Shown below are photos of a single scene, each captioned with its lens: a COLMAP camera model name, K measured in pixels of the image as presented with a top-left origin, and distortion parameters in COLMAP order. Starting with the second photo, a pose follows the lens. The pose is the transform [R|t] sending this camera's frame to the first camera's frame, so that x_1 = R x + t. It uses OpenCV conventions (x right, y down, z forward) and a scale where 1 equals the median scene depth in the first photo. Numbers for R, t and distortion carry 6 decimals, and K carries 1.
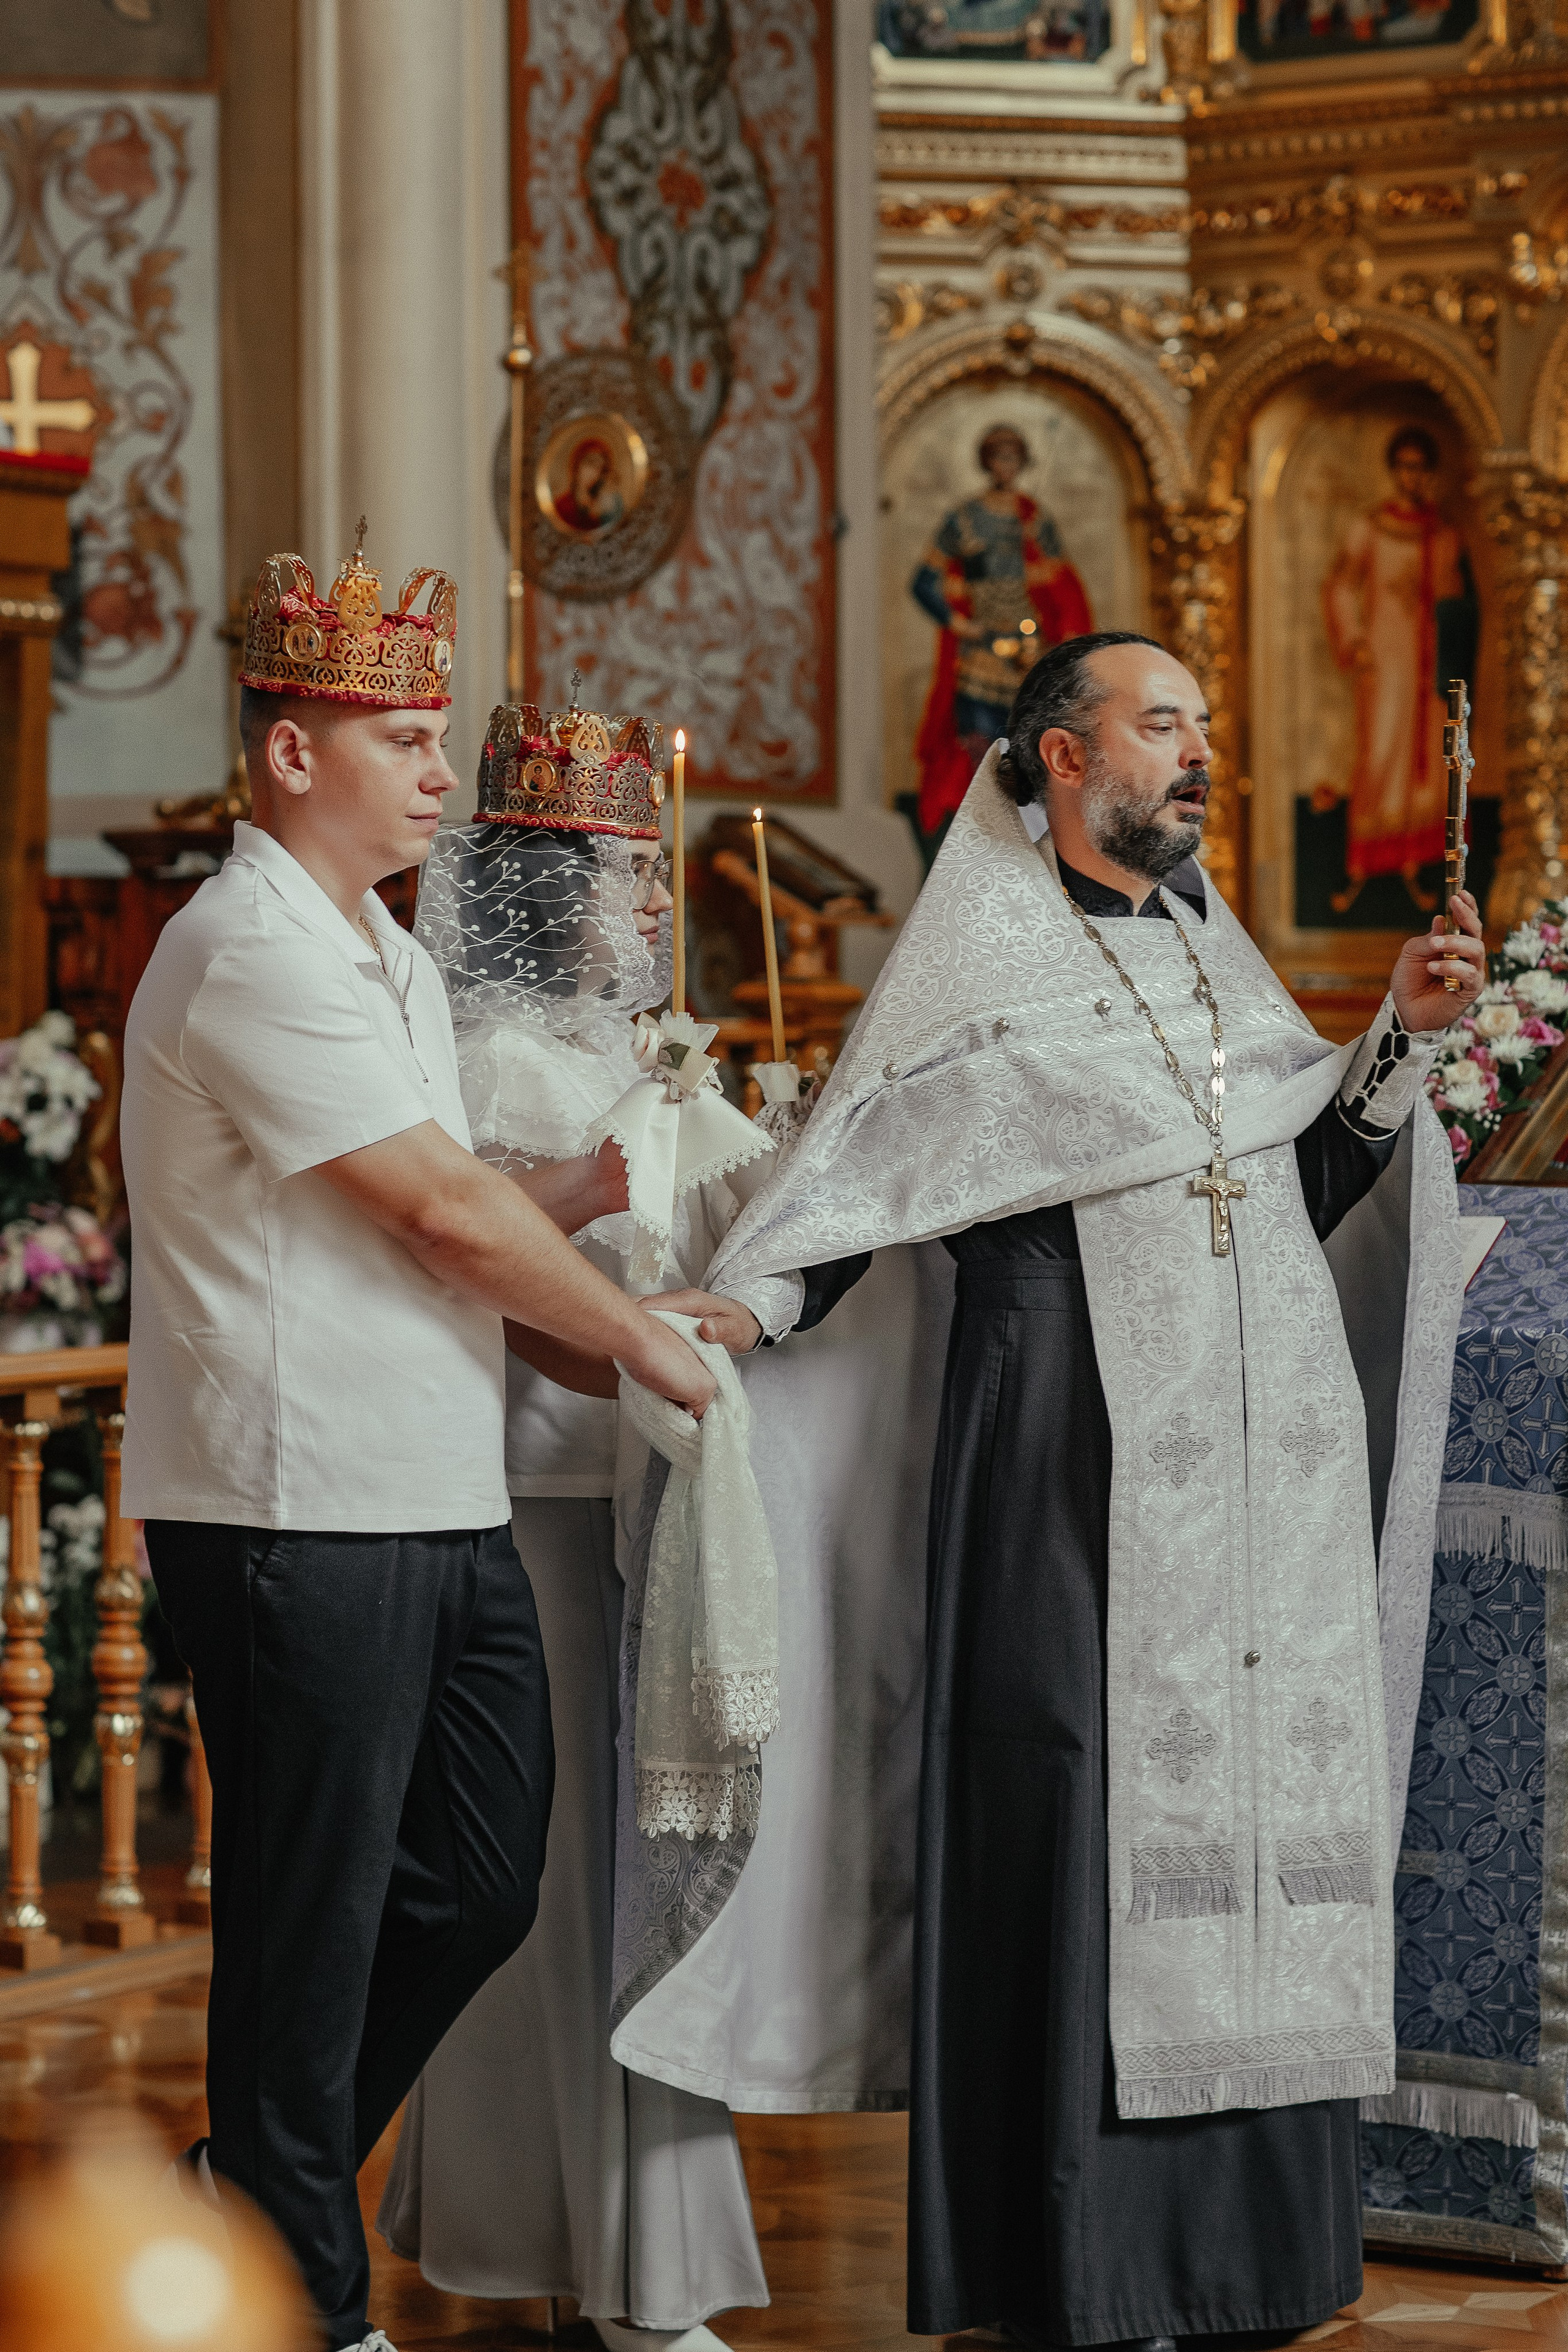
lens RADIAL K [[5669.7, 0, 784.0], [0, 5669.7, 1176.0], [0, 0, 1]] dist [-0.092286, -0.377963]
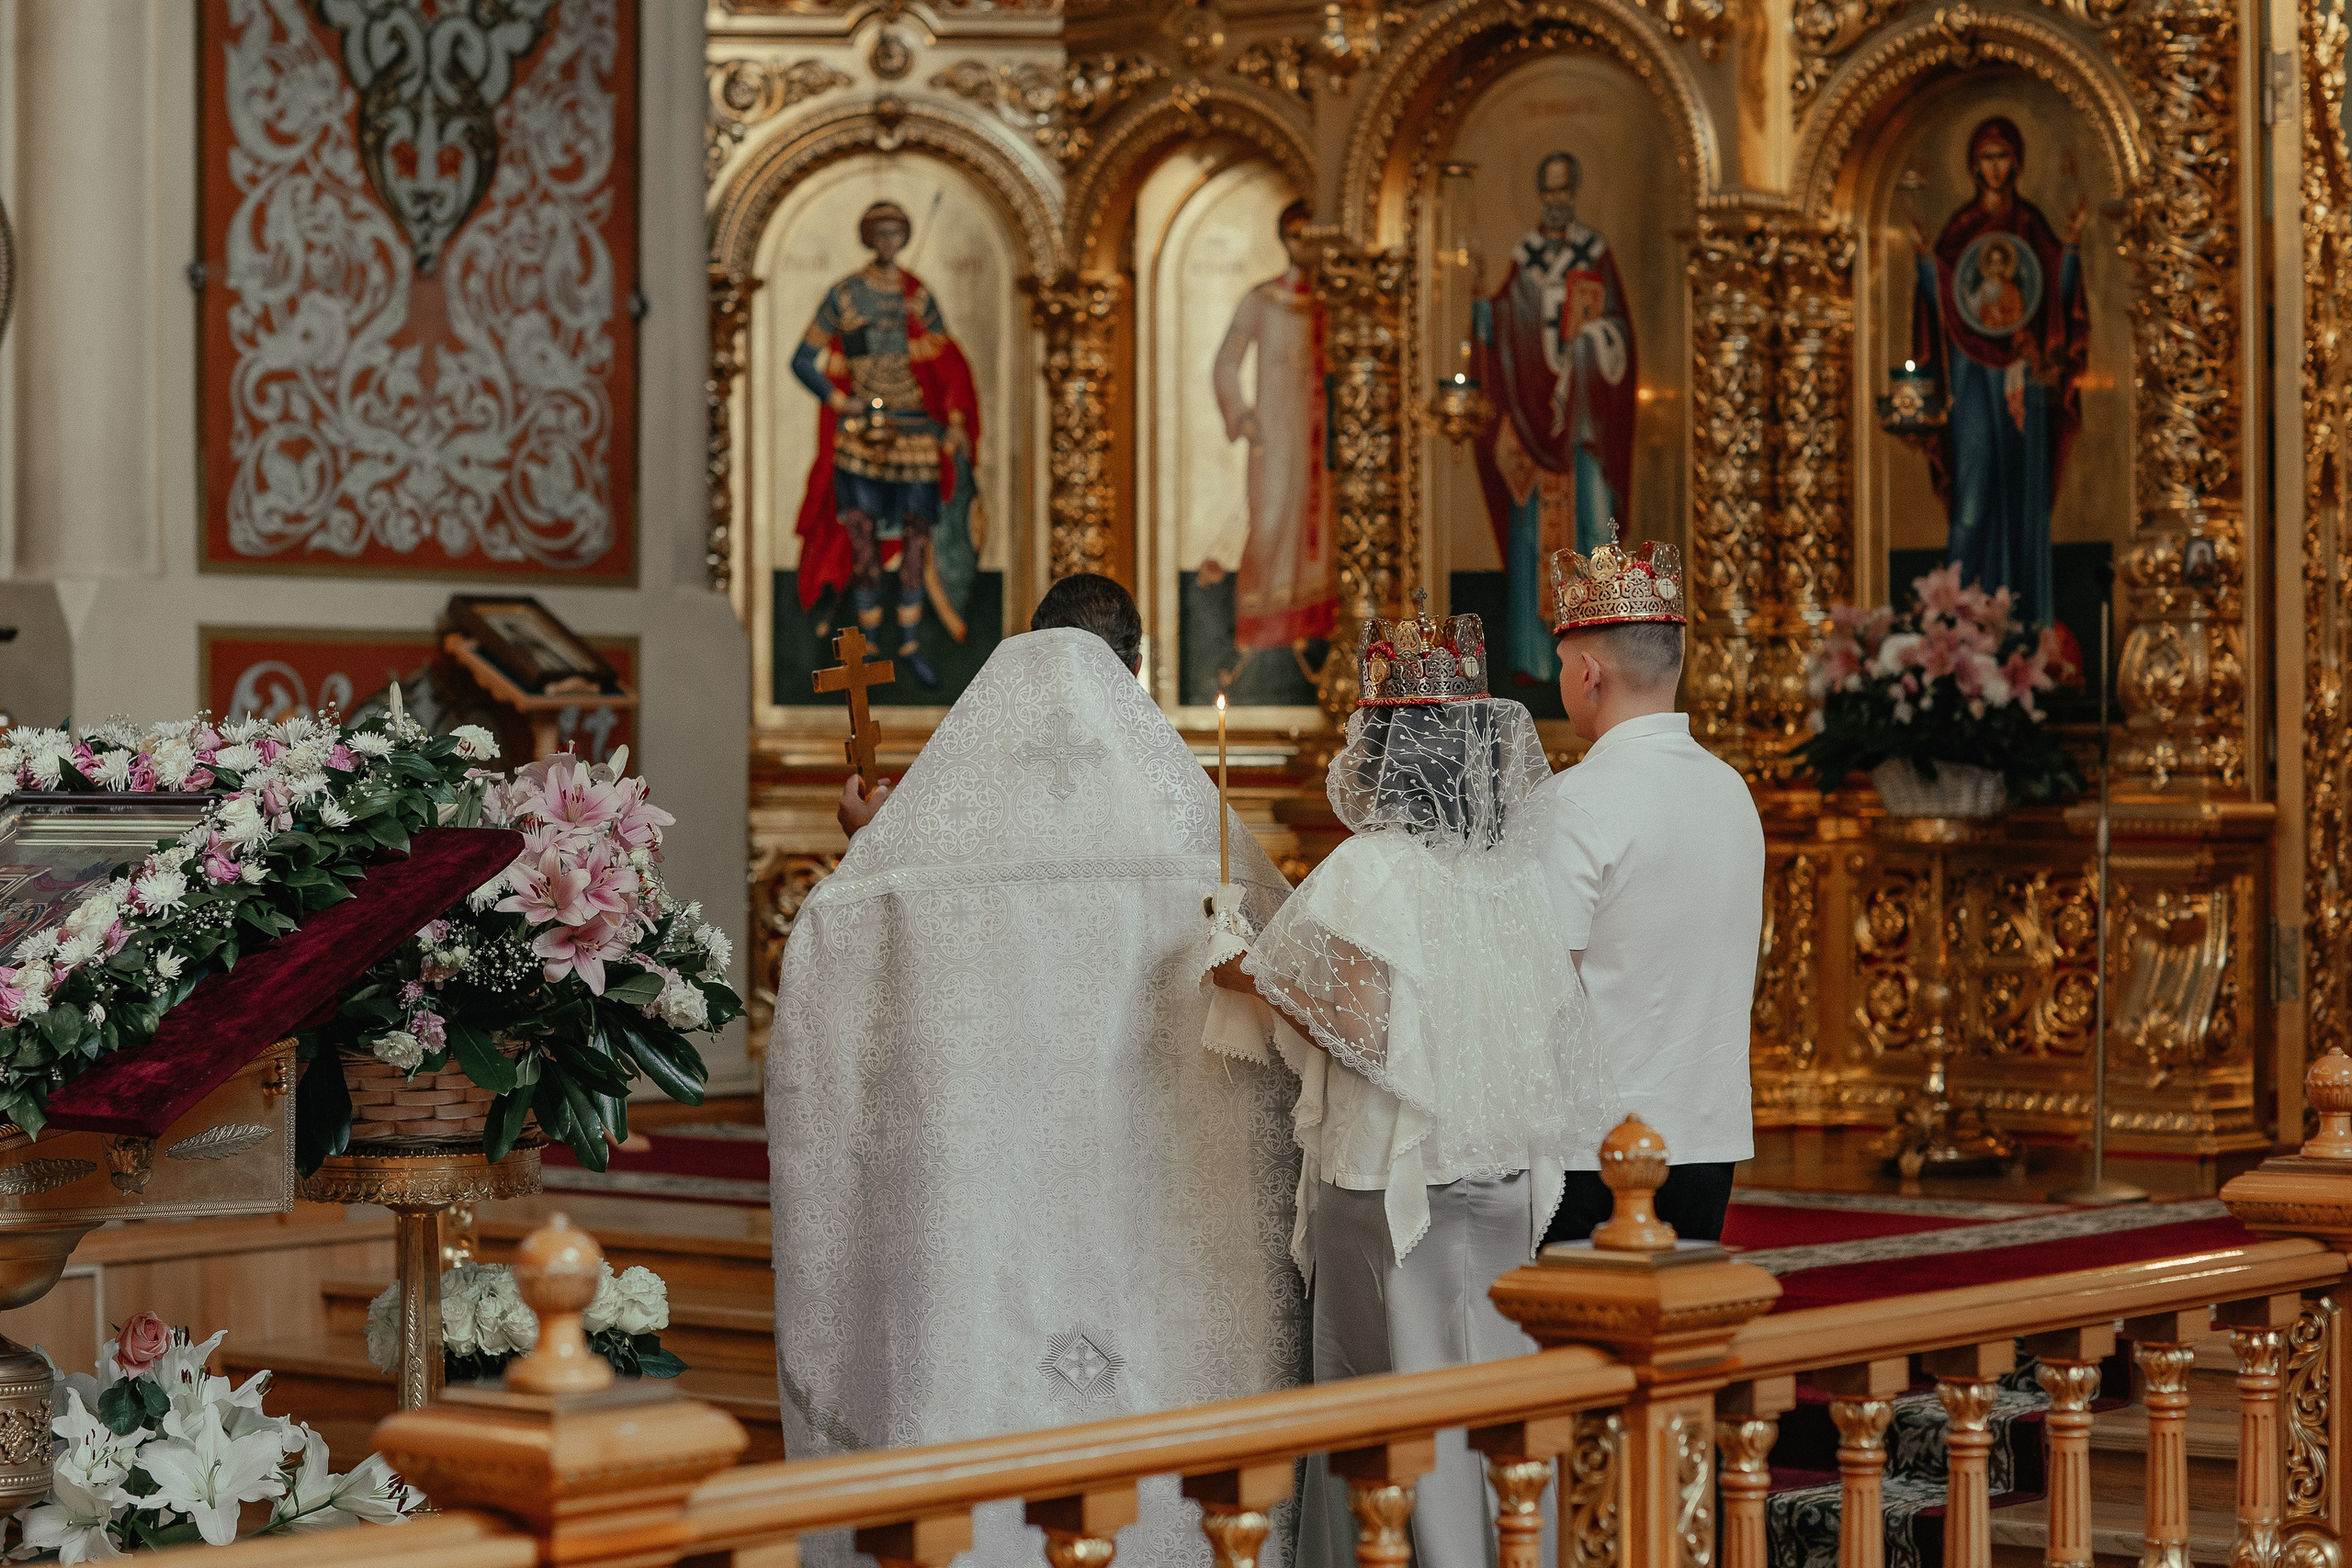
lens RADIAL K [[5669.1, 0, 1176.0], [0, 5669.1, 784.0], [0, 0, 1]] dist [-0.092286, -0.377963]
pose [[0.990450, 0.002917, -0.137840, 0.243782], [-0.005983, 0.999744, -0.021832, -0.008831], [0.137741, 0.022449, 0.990214, 0.020552]]
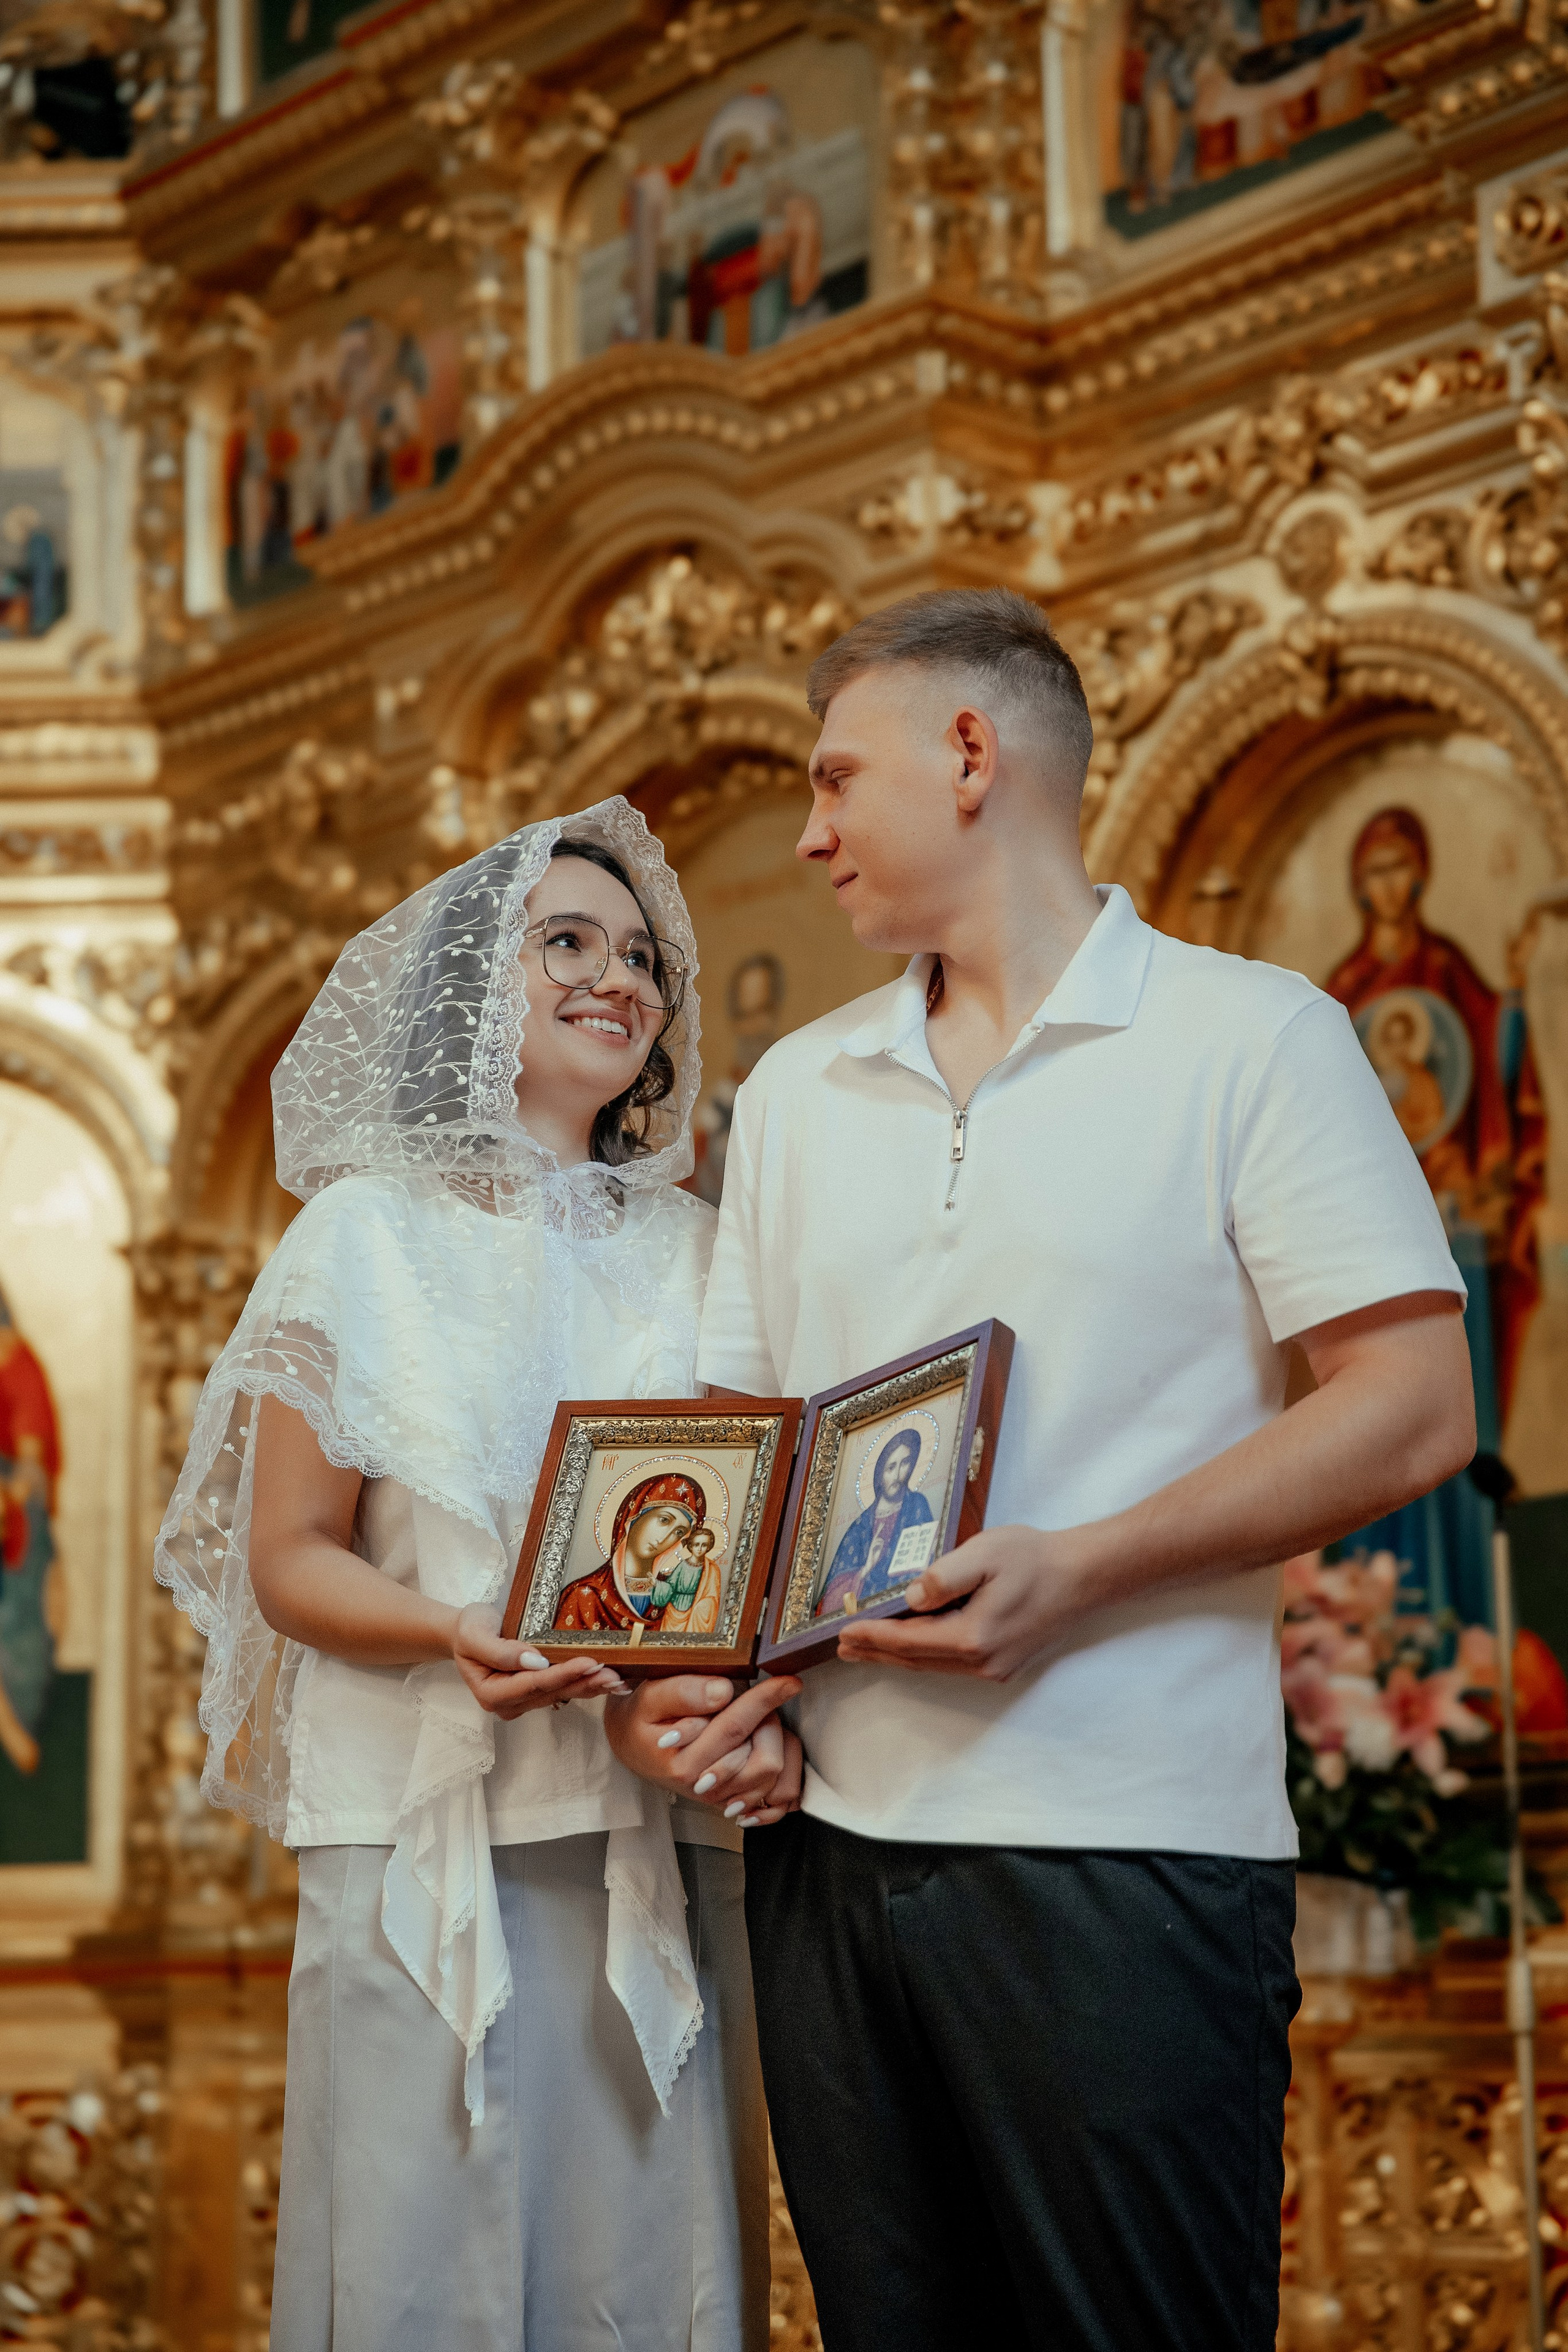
lens RADIAL K [[4415.7, 0, 784.0], [0, 4415.7, 1176.0], [0, 0, 1]] dist [0.247140, -0.031798]
pose [[0.965767, -0.064240, -0.251331, 0.300663], [0.008312, 0.976018, -0.217533, -0.007688], [0.259278, 0.207997, 0.943140, 0.538908]]
